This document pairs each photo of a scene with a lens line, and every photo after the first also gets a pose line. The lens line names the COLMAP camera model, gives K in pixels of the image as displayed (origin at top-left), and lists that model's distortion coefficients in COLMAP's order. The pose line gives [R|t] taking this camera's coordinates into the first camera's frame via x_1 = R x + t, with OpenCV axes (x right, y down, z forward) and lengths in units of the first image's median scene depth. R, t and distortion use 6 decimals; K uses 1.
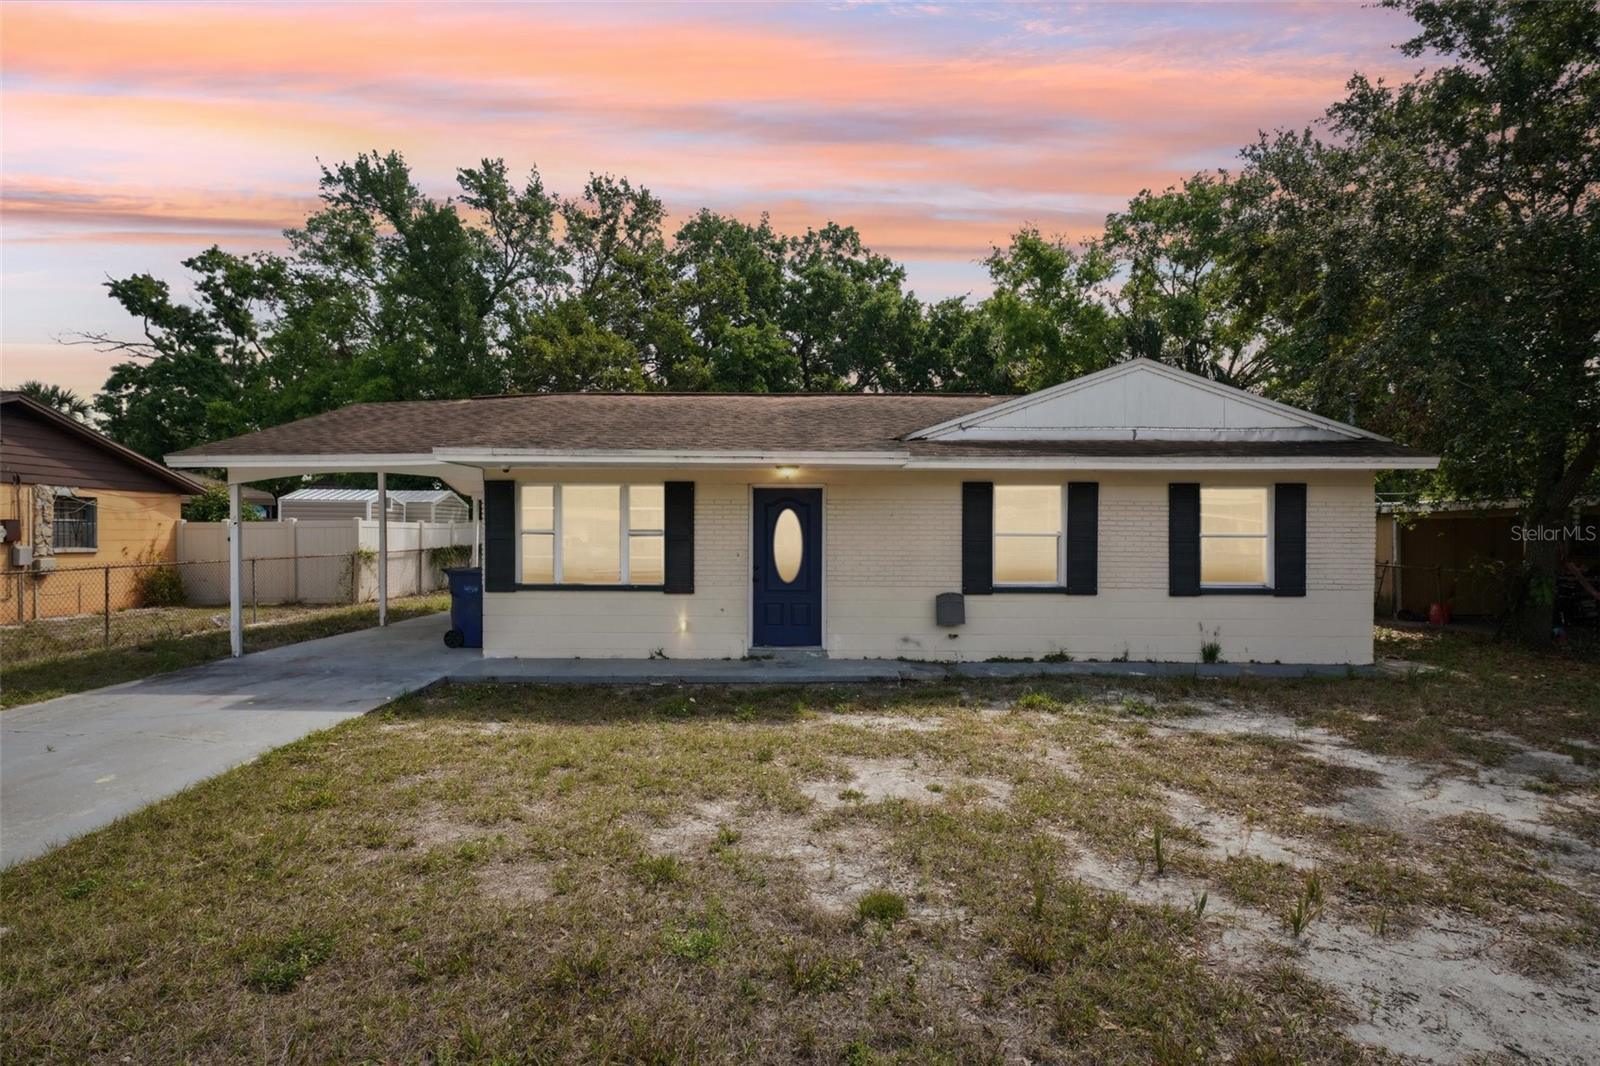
lens RADIAL K [[805.8, 0, 800.0], [0, 805.8, 533.0], [0, 0, 1]] dist [0.002529, 0.001547]
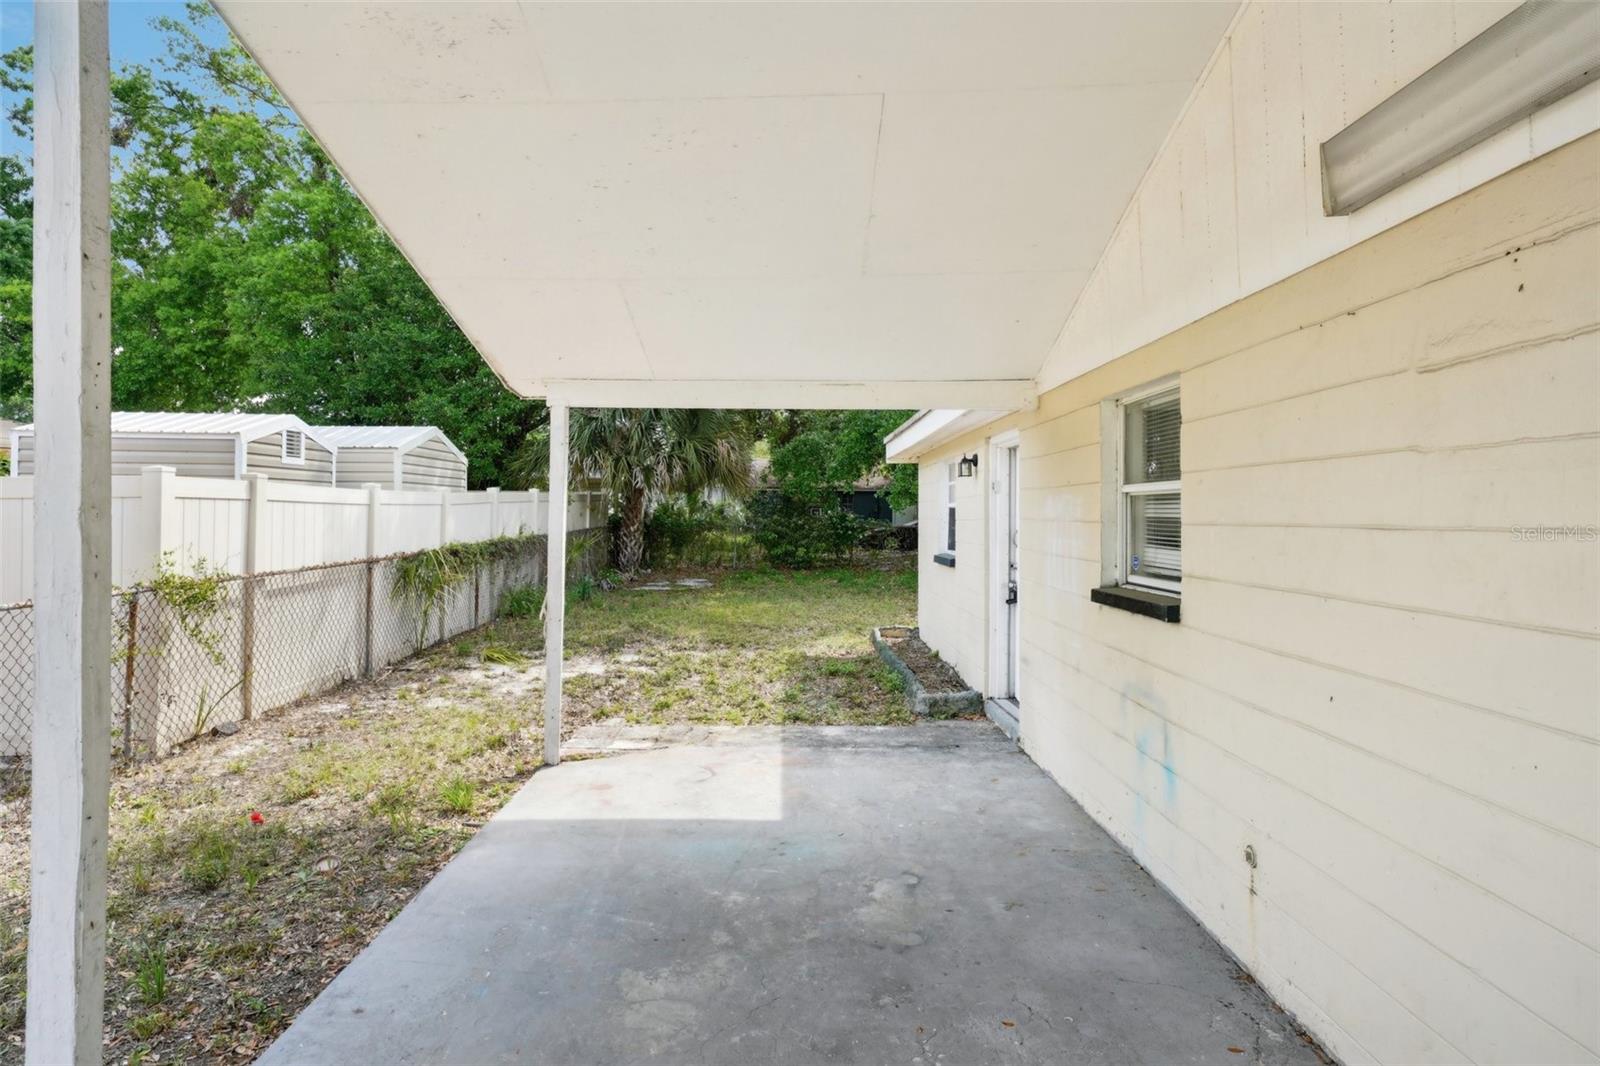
lens RADIAL K [[873.7, 0, 802.5], [0, 873.7, 498.2], [0, 0, 1]] dist [-0.000394, -0.000134]
pose [[0.999763, 0.002008, 0.021656, -0.524237], [-0.001624, 0.999841, -0.017773, -0.002997], [-0.021689, 0.017733, 0.999607, 1.109158]]
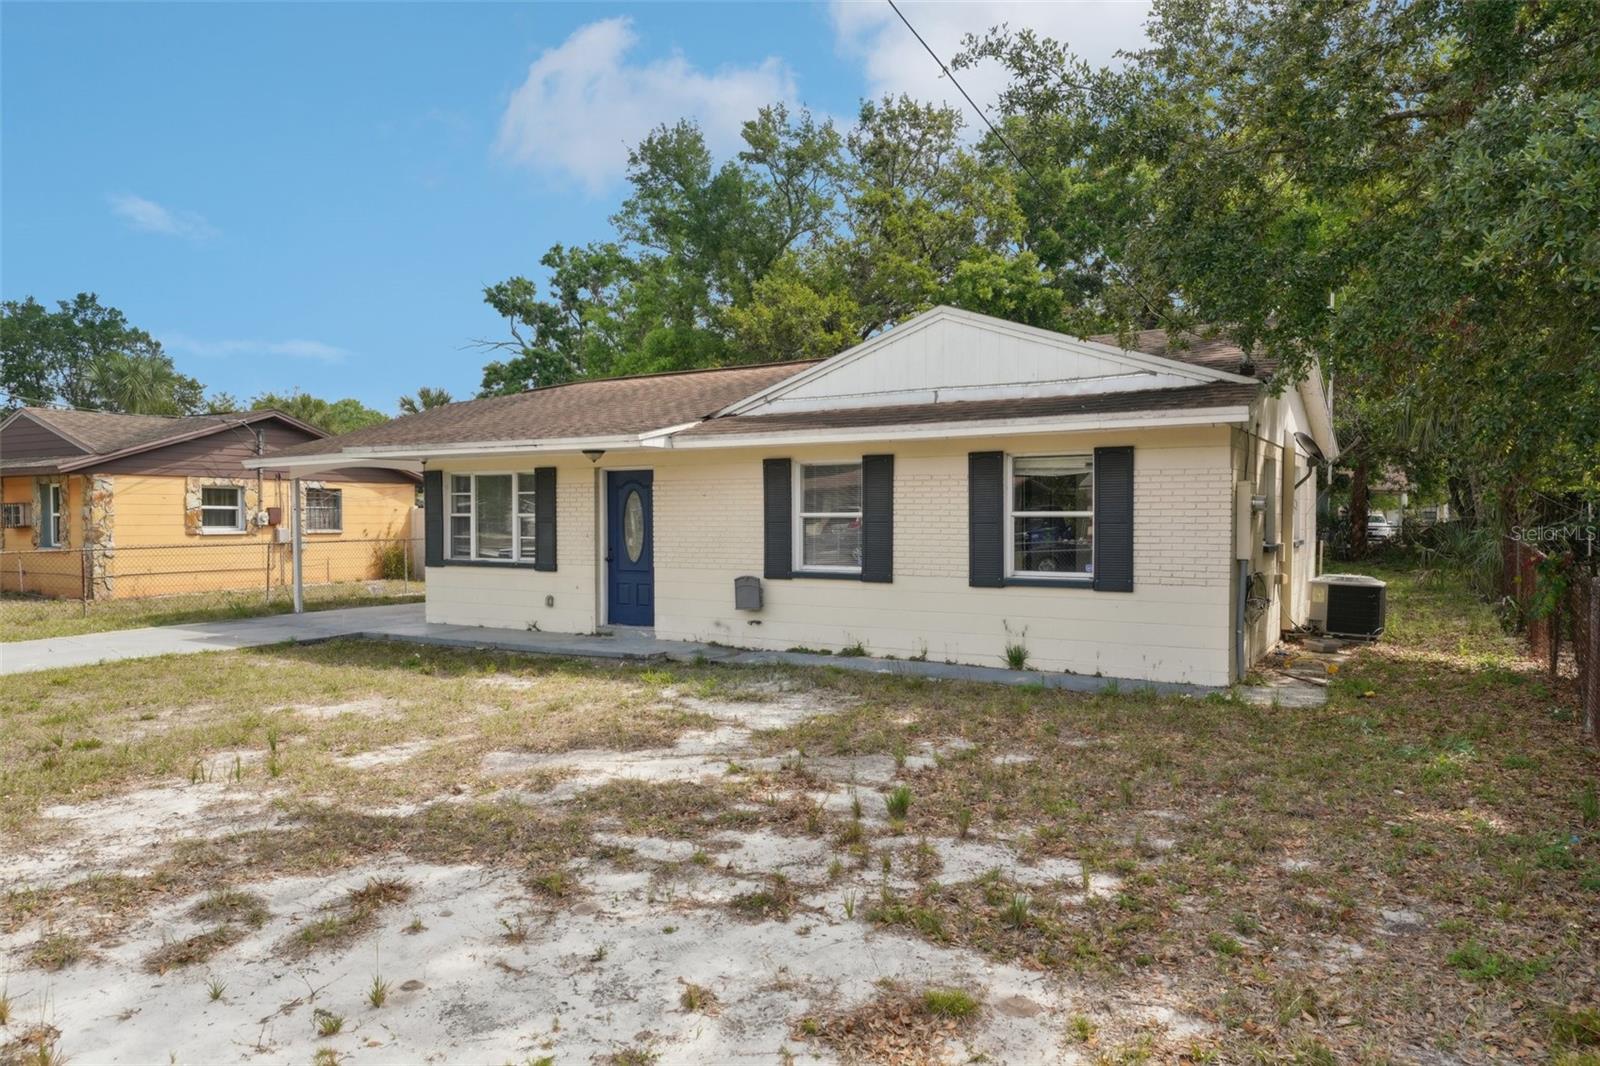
lens RADIAL K [[1045.3, 0, 799.1], [0, 1045.3, 539.2], [0, 0, 1]] dist [0.026862, 0.000751]
pose [[0.855444, 0.005958, -0.517861, 0.818239], [0.006373, 0.999737, 0.022029, 0.003025], [0.517856, -0.022145, 0.855181, -0.025248]]
